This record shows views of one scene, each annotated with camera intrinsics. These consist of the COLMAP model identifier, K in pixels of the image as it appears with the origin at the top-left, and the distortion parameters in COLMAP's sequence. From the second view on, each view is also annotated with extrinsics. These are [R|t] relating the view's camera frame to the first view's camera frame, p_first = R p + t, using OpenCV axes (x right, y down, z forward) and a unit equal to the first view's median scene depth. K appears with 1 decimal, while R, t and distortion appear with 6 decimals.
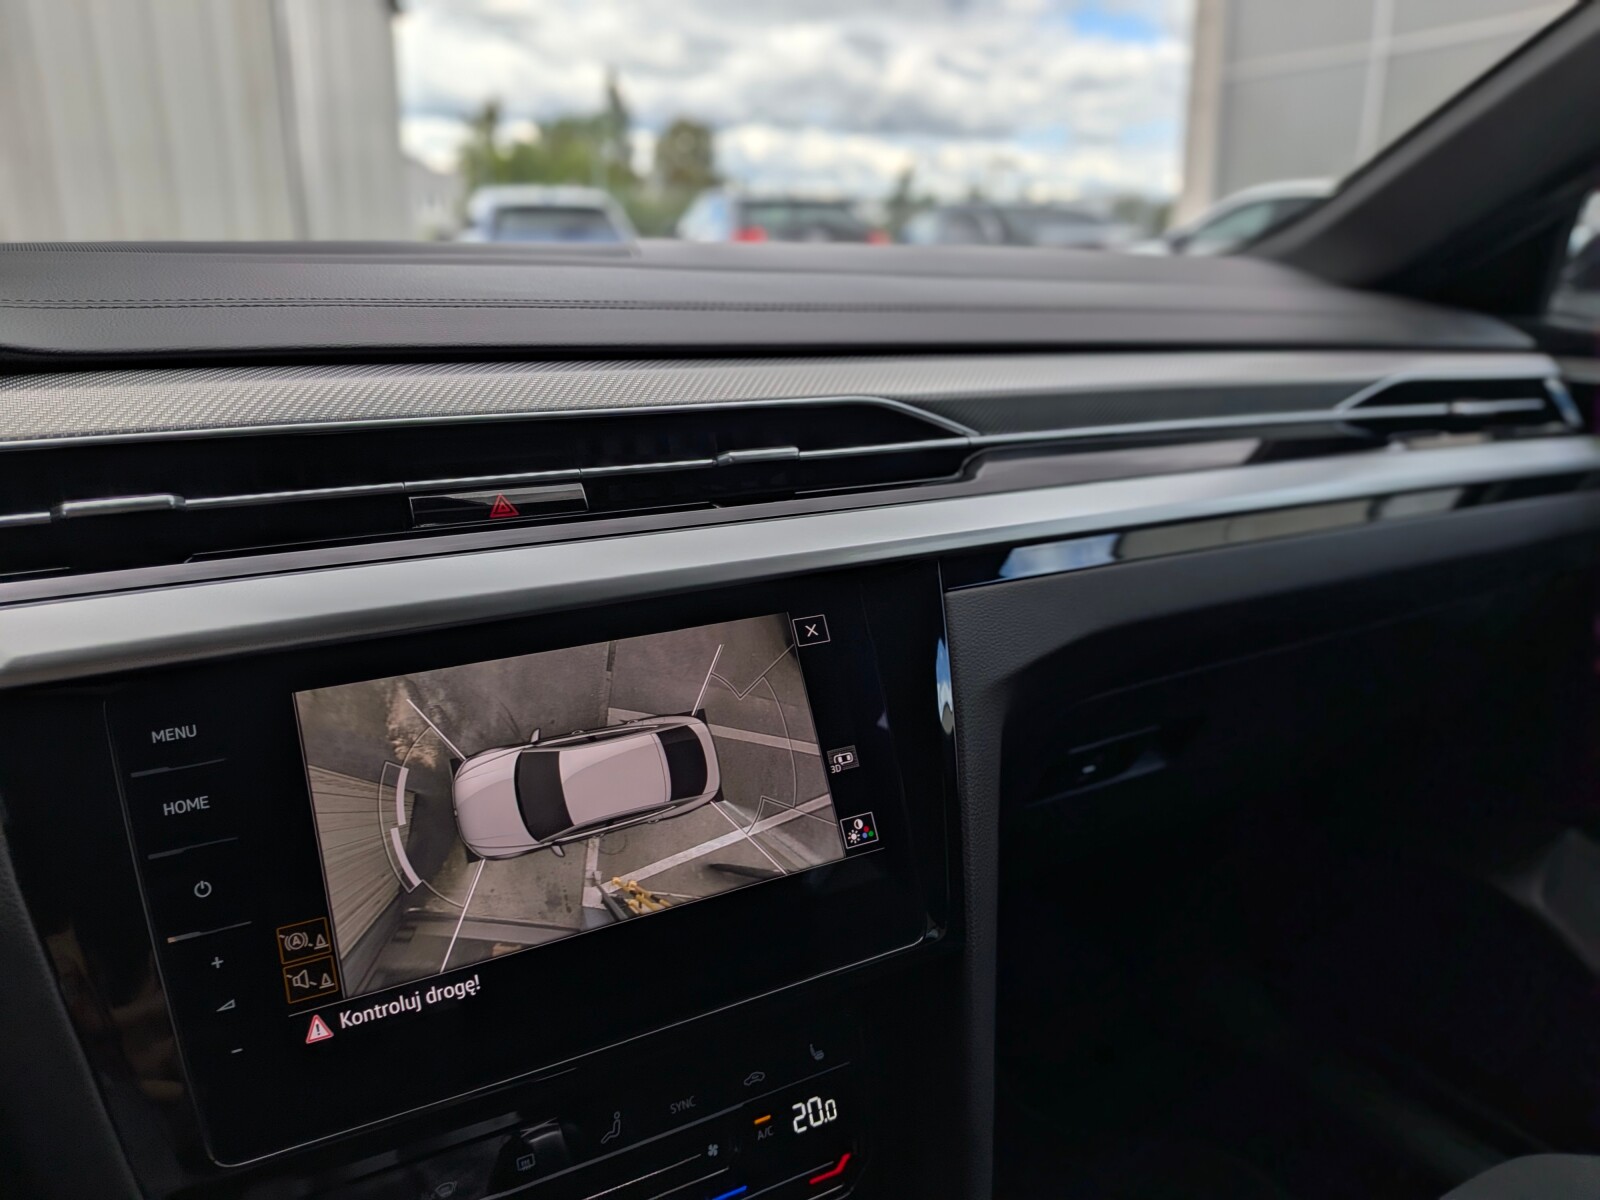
lens RADIAL K [[1158.6, 0, 770.7], [0, 1158.6, 600.6], [0, 0, 1]] dist [0.065910, -0.121564]
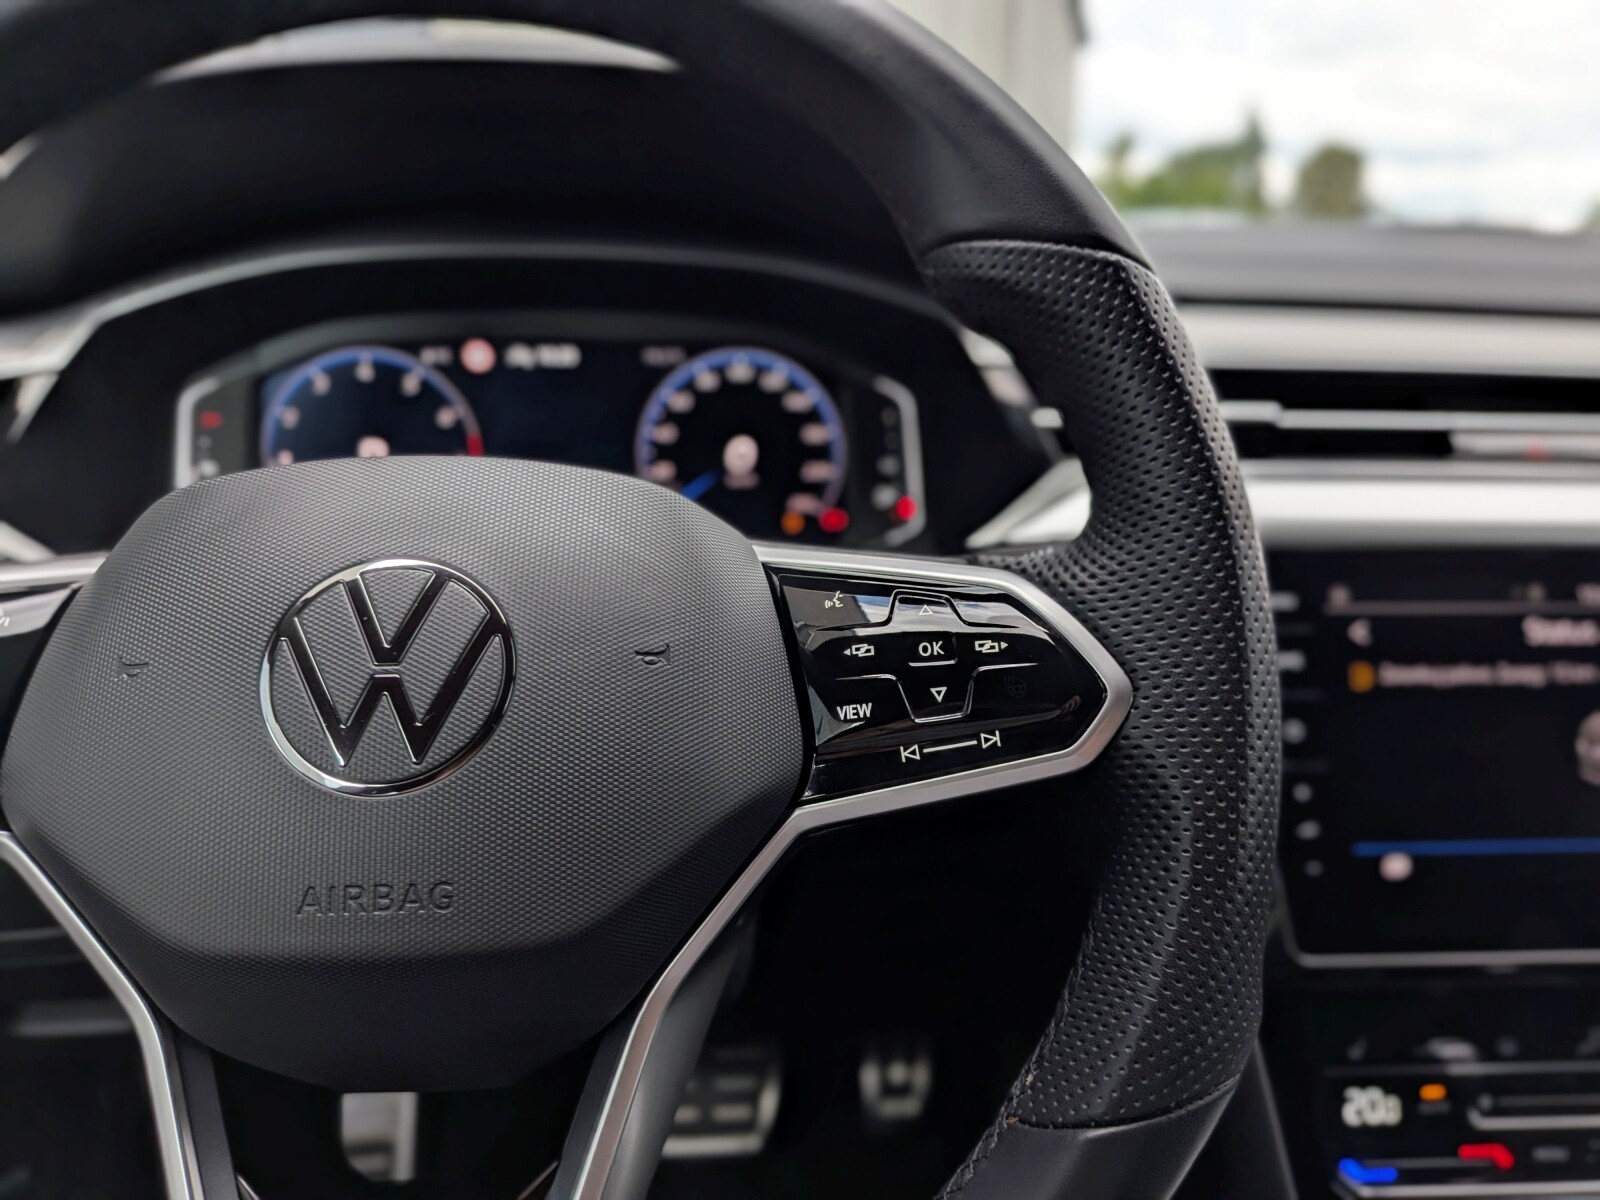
lens RADIAL K [[1158.6, 0, 790.4], [0, 1158.6, 604.5], [0, 0, 1]] dist [0.065910, -0.121564]
pose [[0.890024, 0.125979, -0.438162, -0.338034], [-0.136998, 0.990550, 0.006521, 0.140398], [0.434843, 0.054223, 0.898872, -0.240751]]
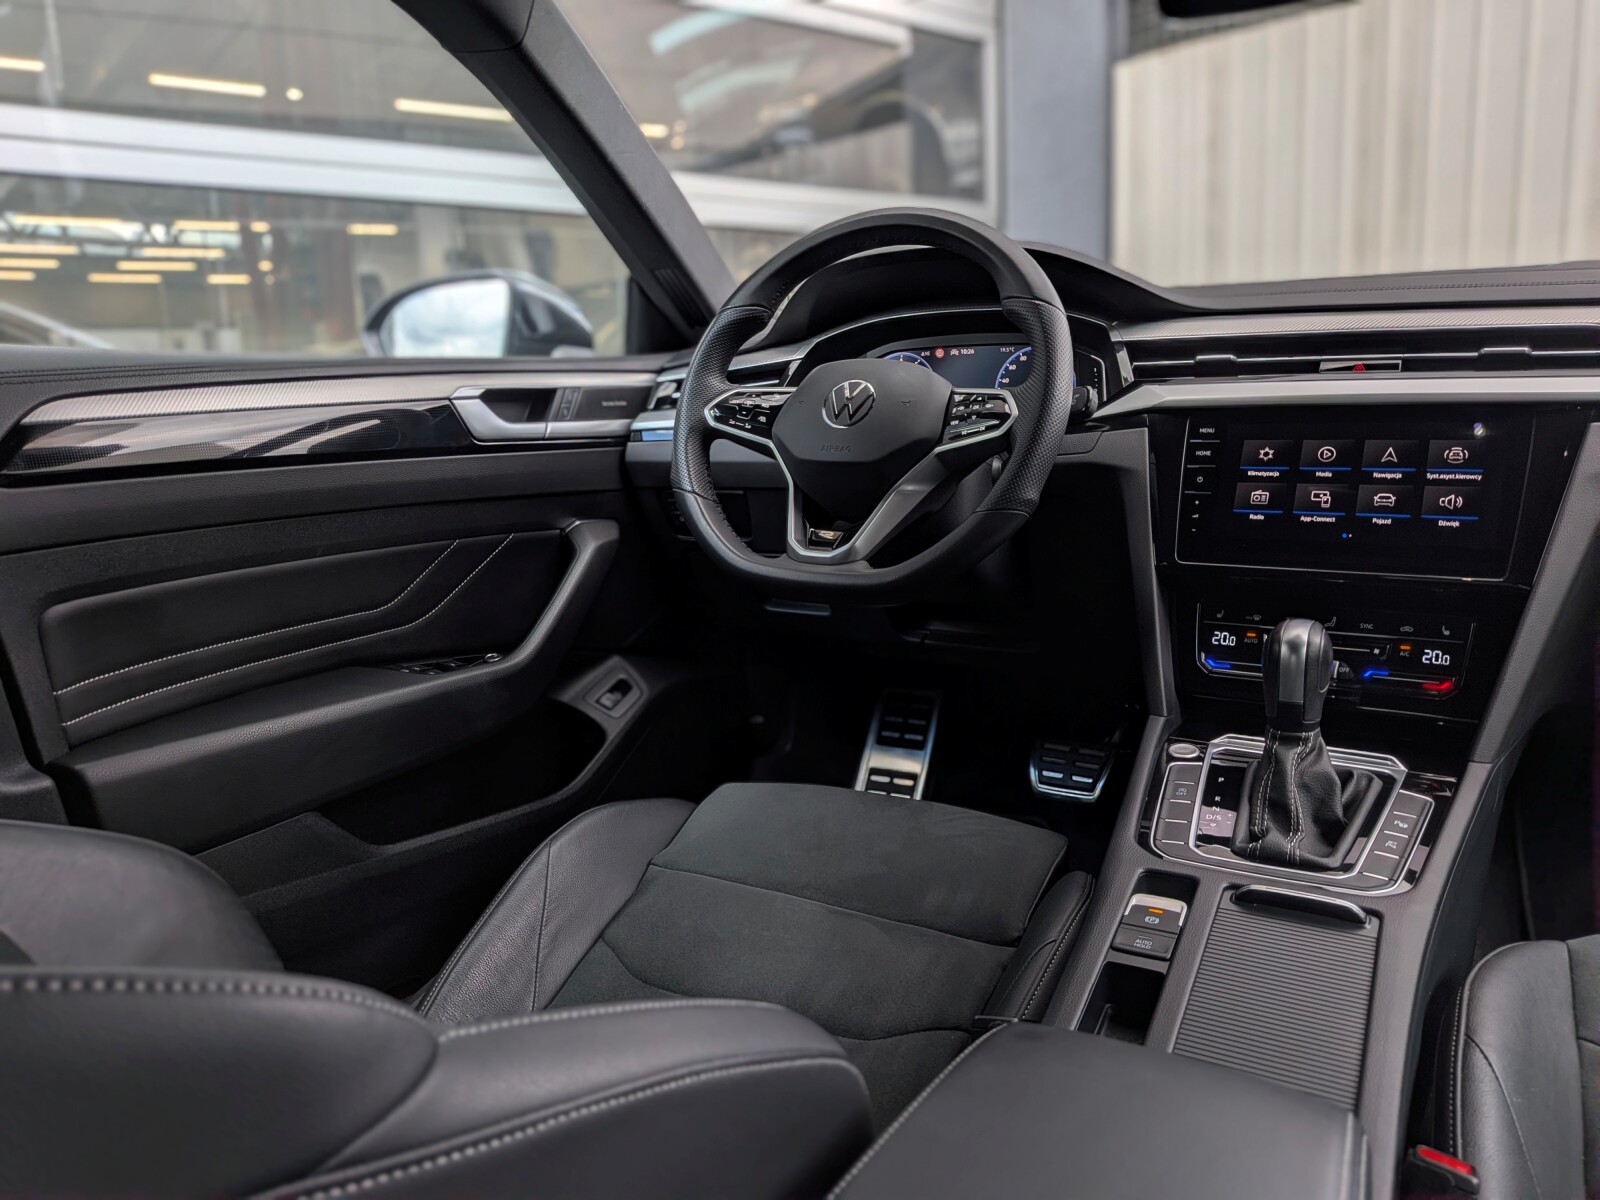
lens RADIAL K [[1158.6, 0, 789.6], [0, 1158.6, 593.6], [0, 0, 1]] dist [0.065910, -0.121564]
pose [[0.474700, 0.142585, -0.868521, 1.267471], [-0.225350, 0.973588, 0.036666, 0.507773], [0.850810, 0.178316, 0.494294, -1.010293]]
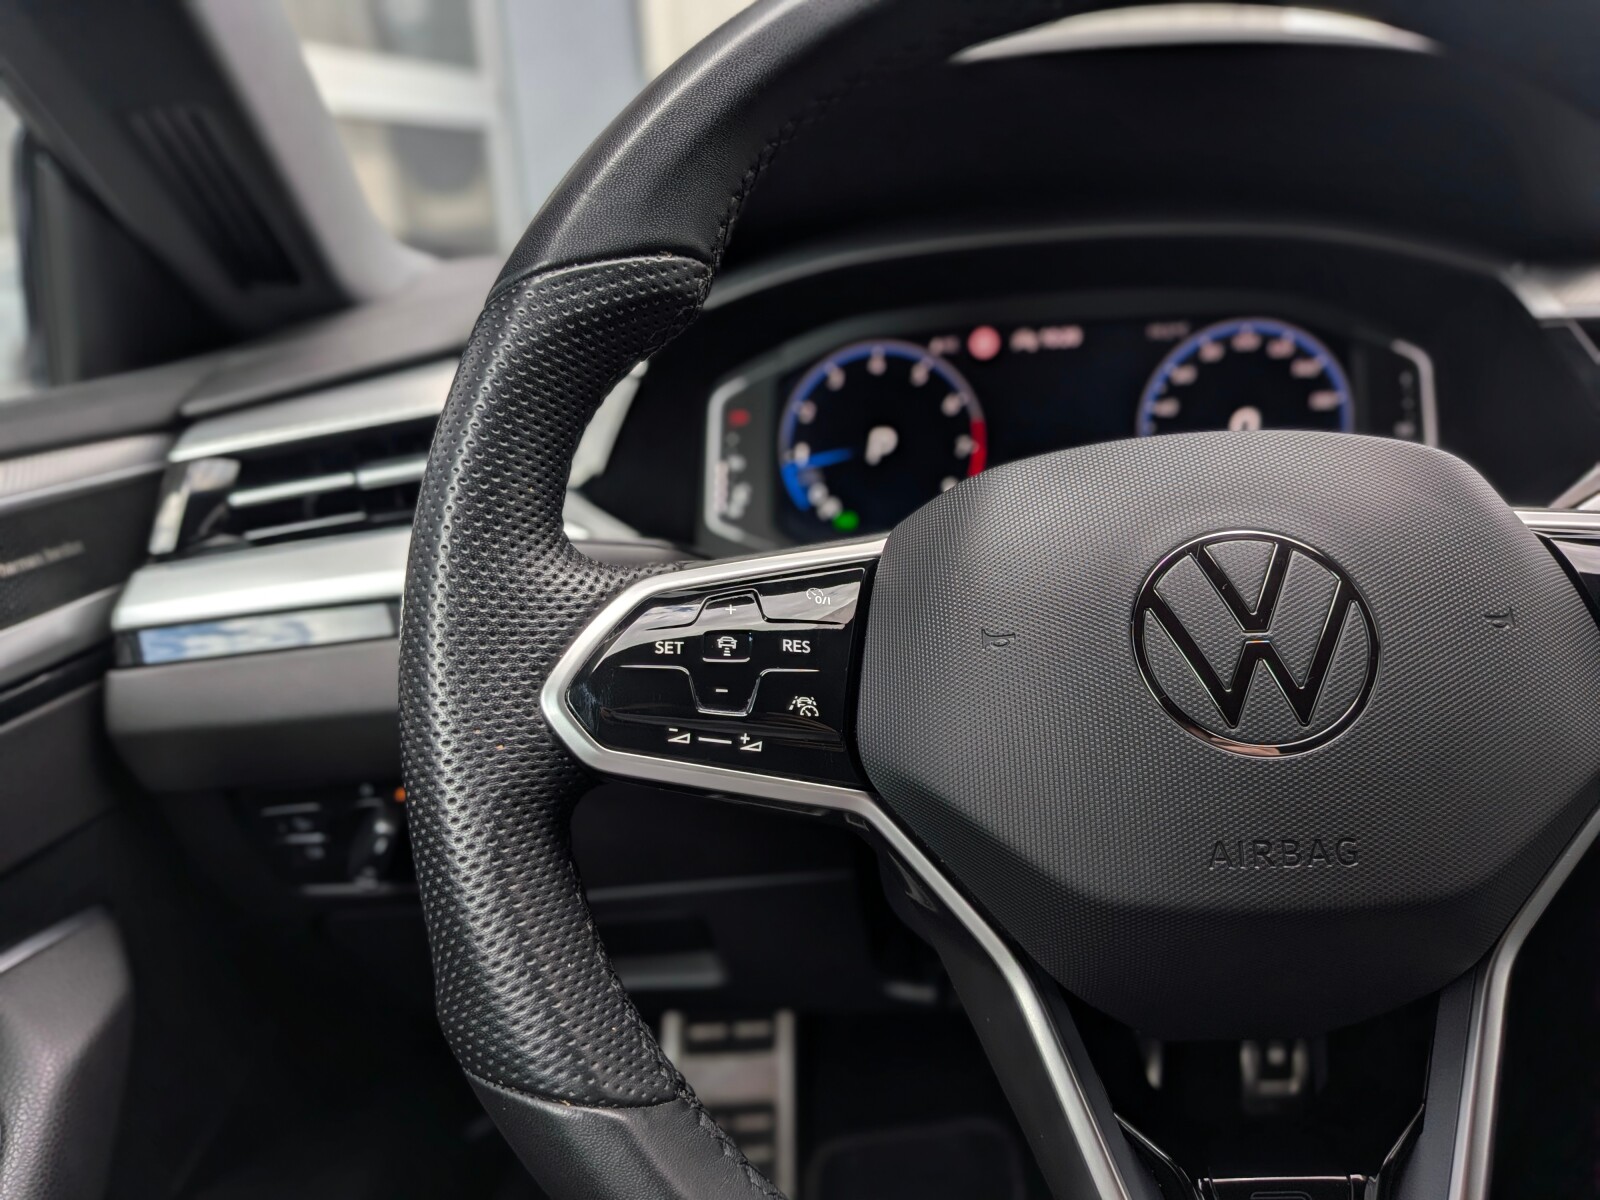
lens RADIAL K [[1158.6, 0, 759.8], [0, 1158.6, 579.3], [0, 0, 1]] dist [0.065910, -0.121564]
pose [[0.808599, 0.104767, -0.578957, -0.603534], [-0.109416, 0.993630, 0.026989, 0.177132], [0.578097, 0.041524, 0.814911, -0.429120]]
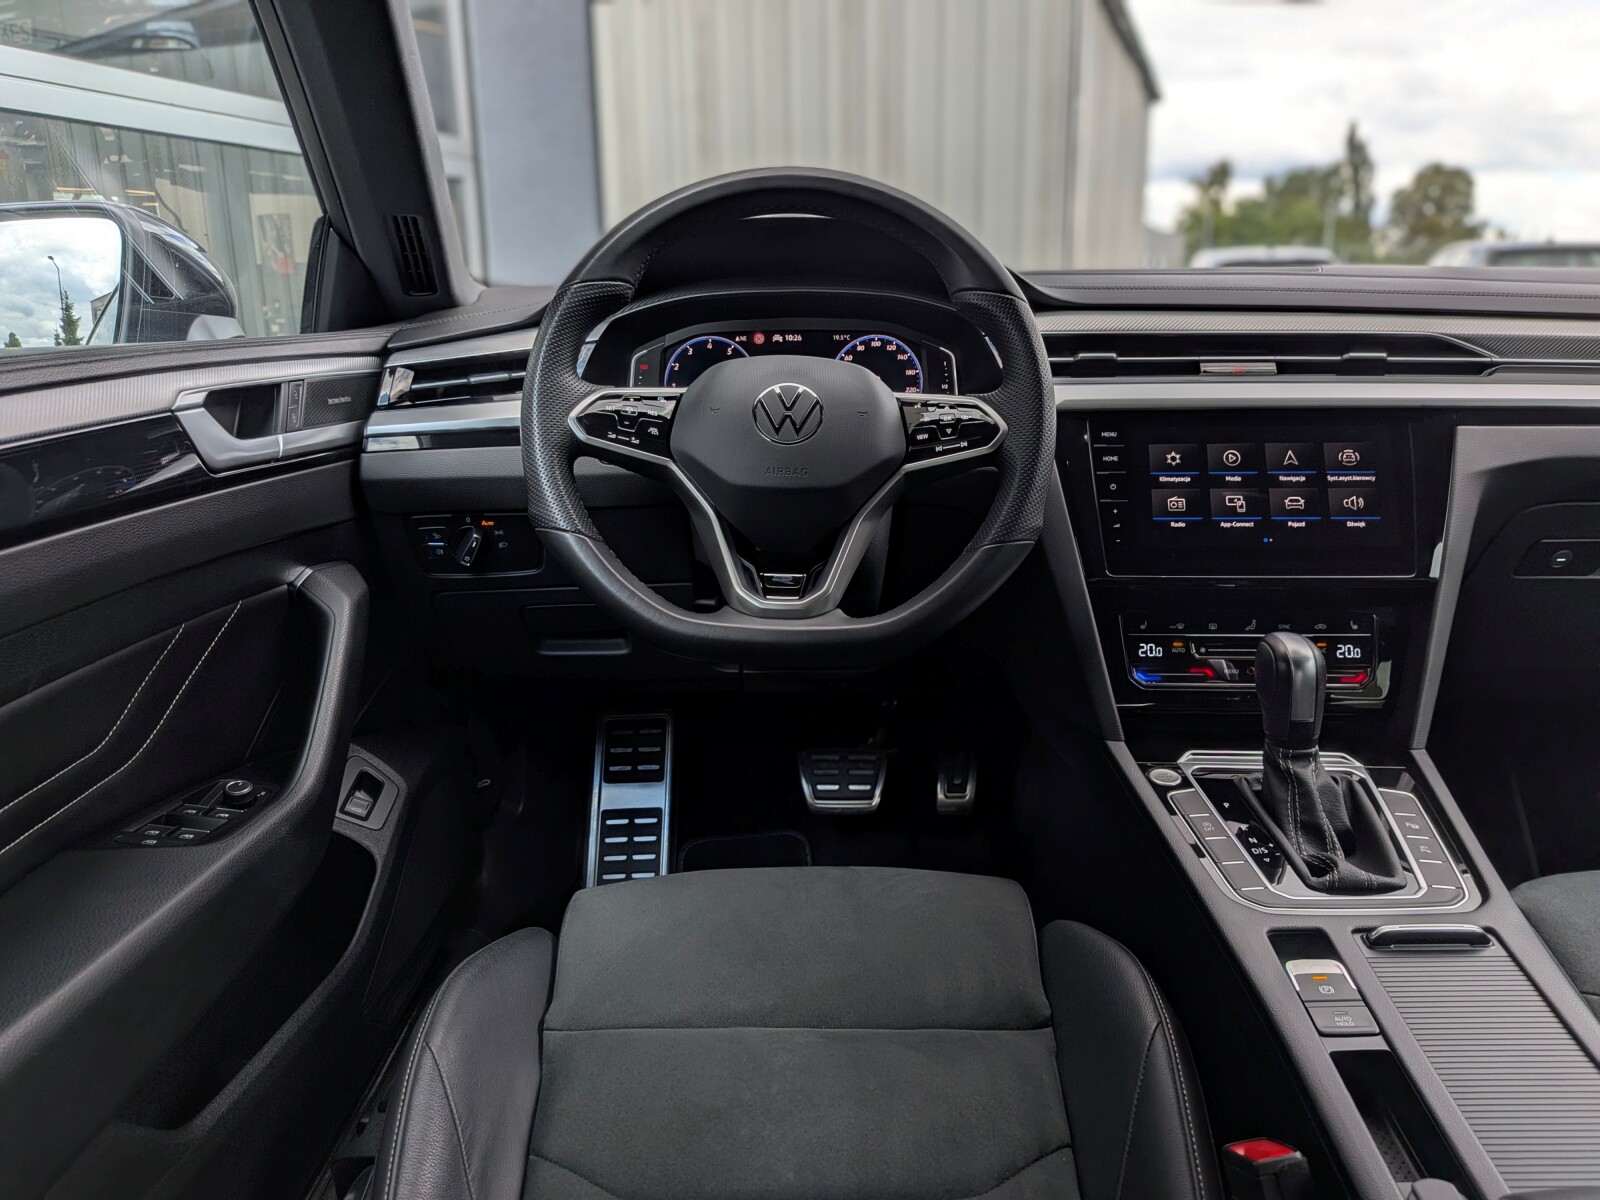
lens RADIAL K [[1158.6, 0, 793.7], [0, 1158.6, 600.5], [0, 0, 1]] dist [0.065910, -0.121564]
pose [[0.852278, 0.117499, -0.509721, 0.253526], [-0.142061, 0.989814, -0.009366, 0.508962], [0.503429, 0.080394, 0.860289, -1.397490]]
